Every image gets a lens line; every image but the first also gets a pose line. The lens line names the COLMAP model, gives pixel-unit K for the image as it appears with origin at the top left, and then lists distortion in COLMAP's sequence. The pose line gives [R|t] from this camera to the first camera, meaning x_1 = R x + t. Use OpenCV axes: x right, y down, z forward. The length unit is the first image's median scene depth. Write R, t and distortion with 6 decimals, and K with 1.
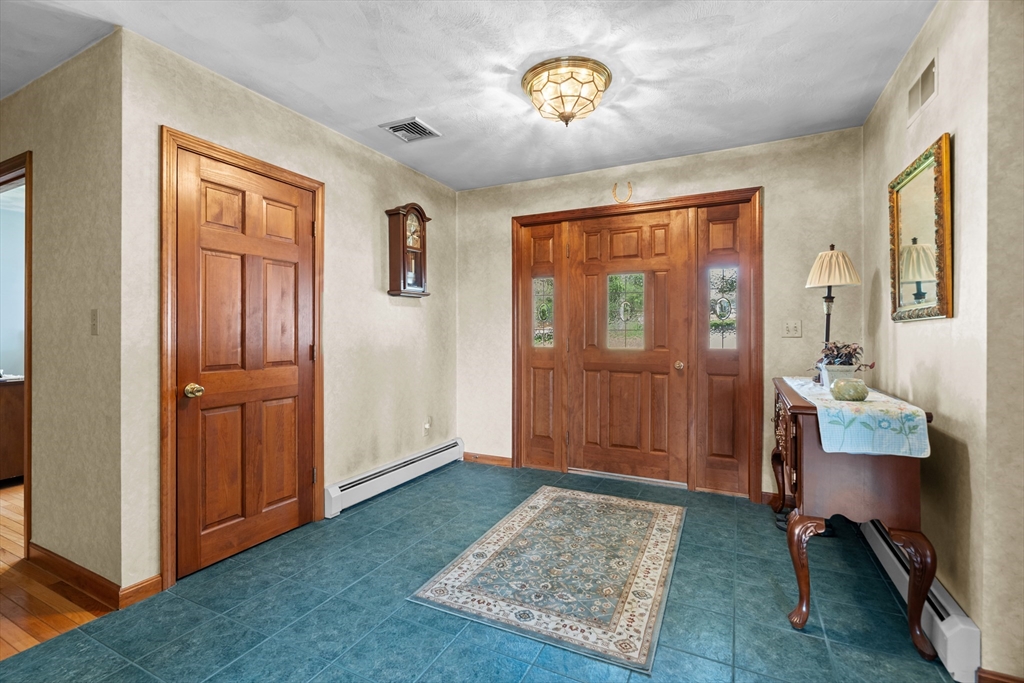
lens RADIAL K [[462.2, 0, 511.2], [0, 462.2, 337.9], [0, 0, 1]] dist [-0.002344, -0.000171]
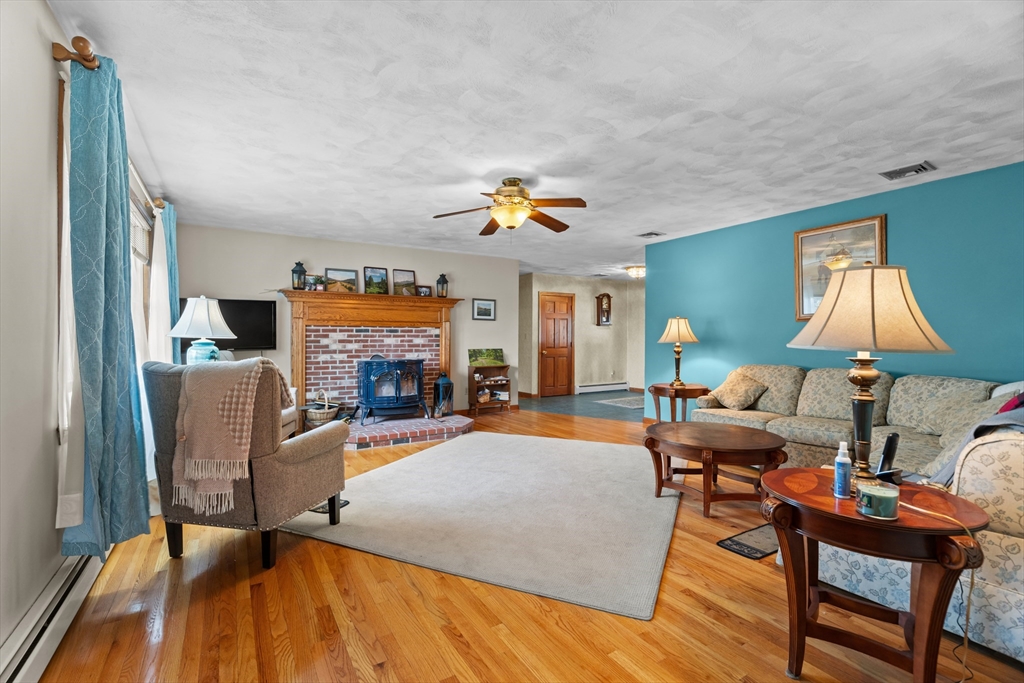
lens RADIAL K [[468.9, 0, 513.5], [0, 468.9, 339.3], [0, 0, 1]] dist [-0.000616, -0.000061]
pose [[0.842411, 0.001413, -0.538834, 0.890754], [-0.004686, 0.999978, -0.004704, 0.009044], [0.538815, 0.006488, 0.842399, -1.779050]]
